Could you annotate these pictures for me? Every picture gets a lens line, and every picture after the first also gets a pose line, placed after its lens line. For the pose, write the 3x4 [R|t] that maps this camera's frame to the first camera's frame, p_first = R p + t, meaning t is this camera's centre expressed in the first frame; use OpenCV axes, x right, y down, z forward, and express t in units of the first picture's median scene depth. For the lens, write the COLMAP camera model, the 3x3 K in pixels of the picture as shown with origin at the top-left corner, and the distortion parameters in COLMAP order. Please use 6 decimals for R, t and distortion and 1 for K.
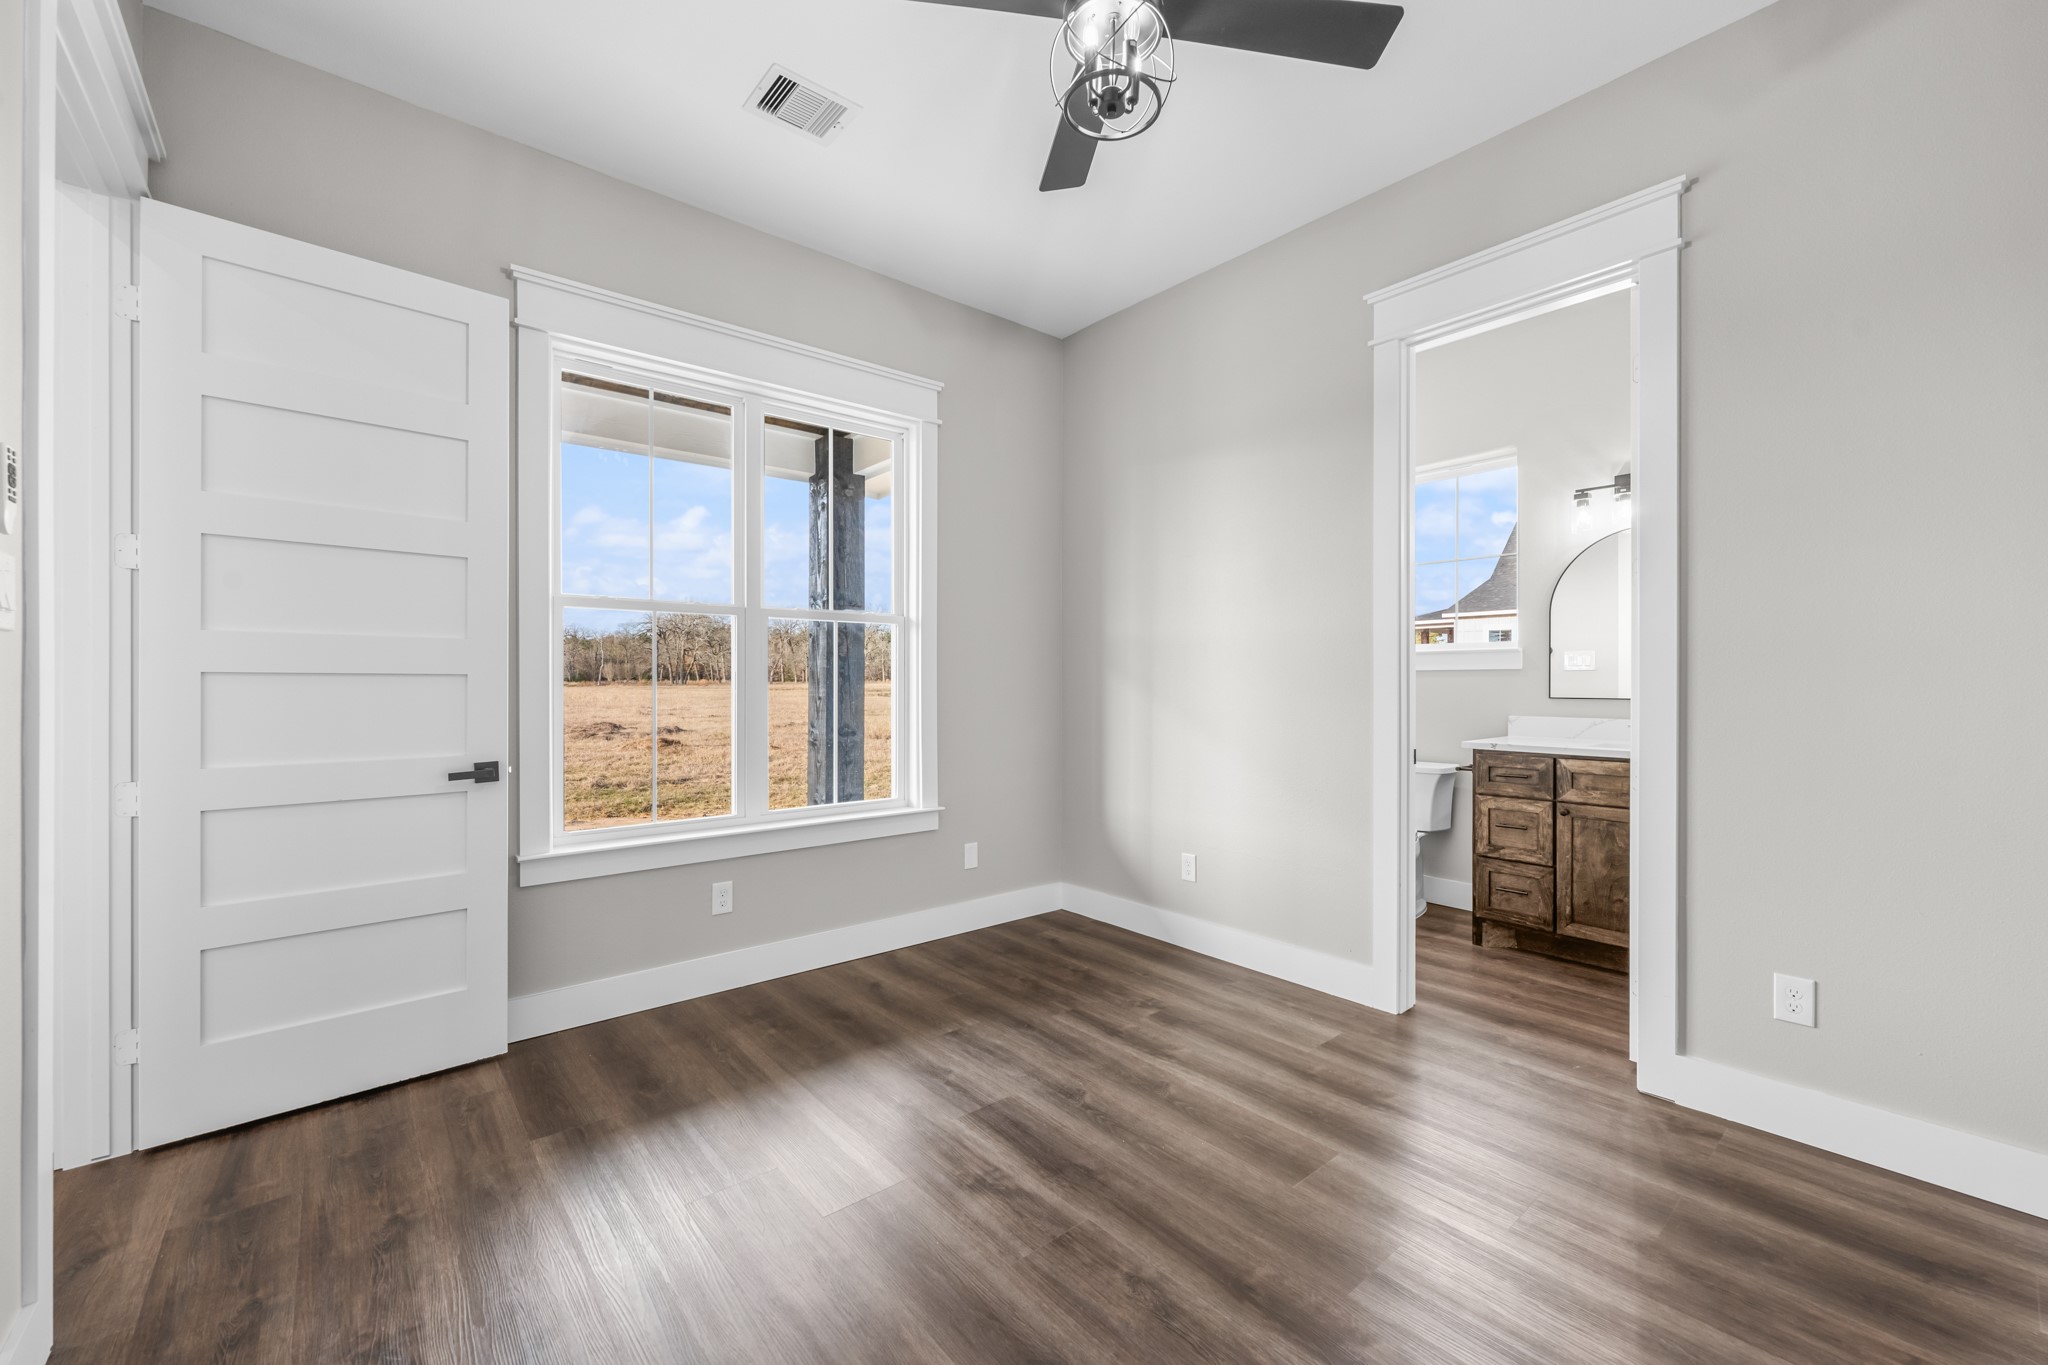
lens RADIAL K [[811.6, 0, 1024.0], [0, 811.6, 682.5], [0, 0, 1]] dist [-0.000532, -0.000036]
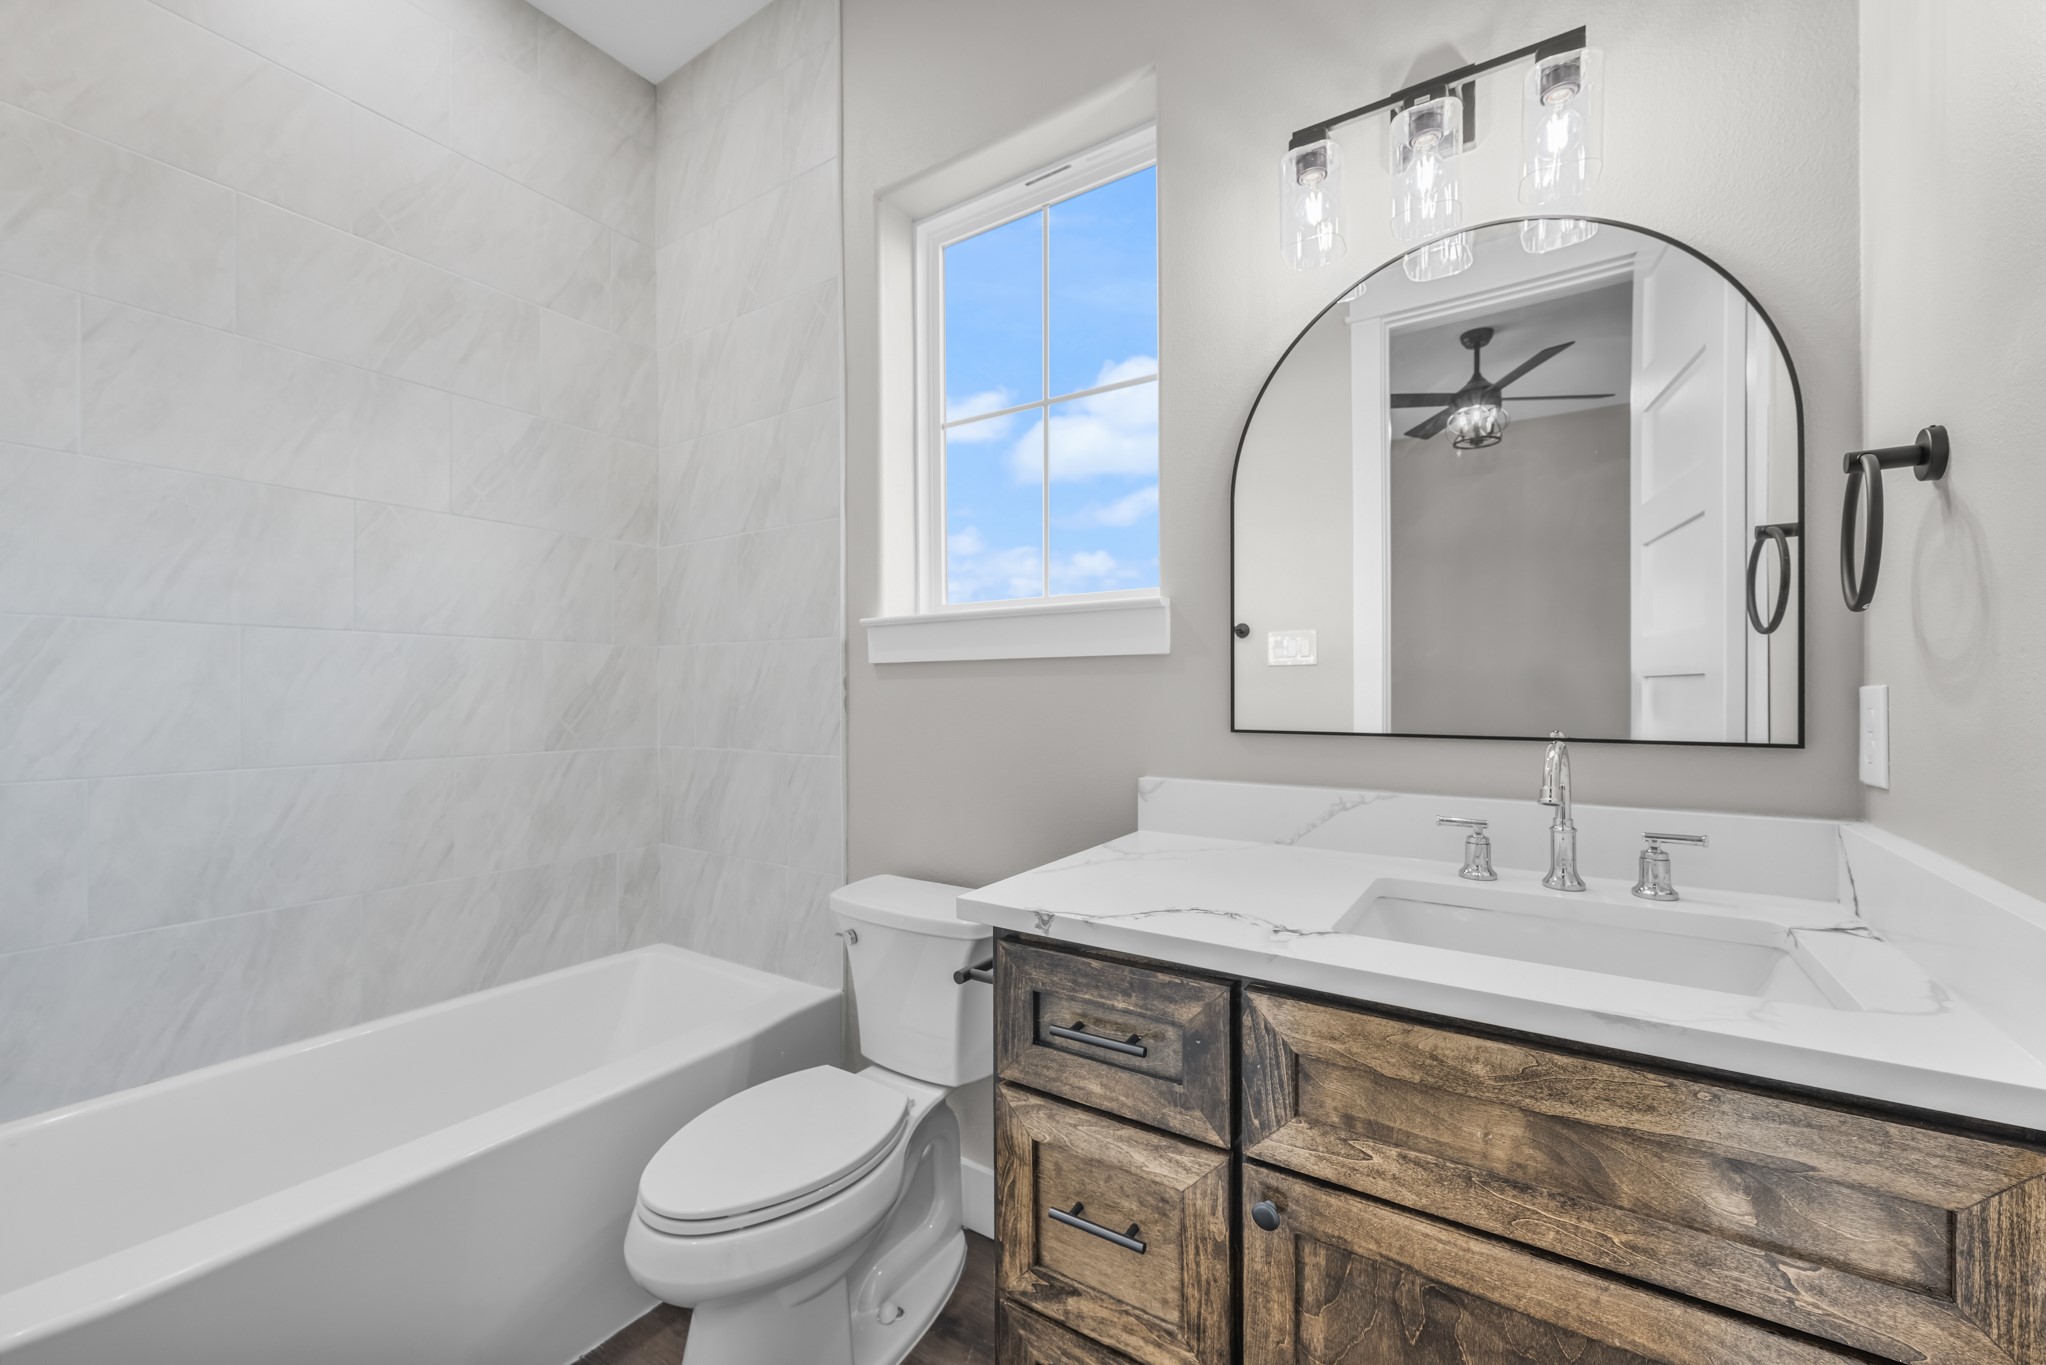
lens RADIAL K [[810.8, 0, 1023.0], [0, 810.8, 682.5], [0, 0, 1]] dist [-0.000532, -0.000036]
pose [[0.957193, -0.003898, 0.289424, 0.514004], [0.004471, 0.999989, -0.001317, -0.002647], [-0.289416, 0.002555, 0.957200, 0.770601]]
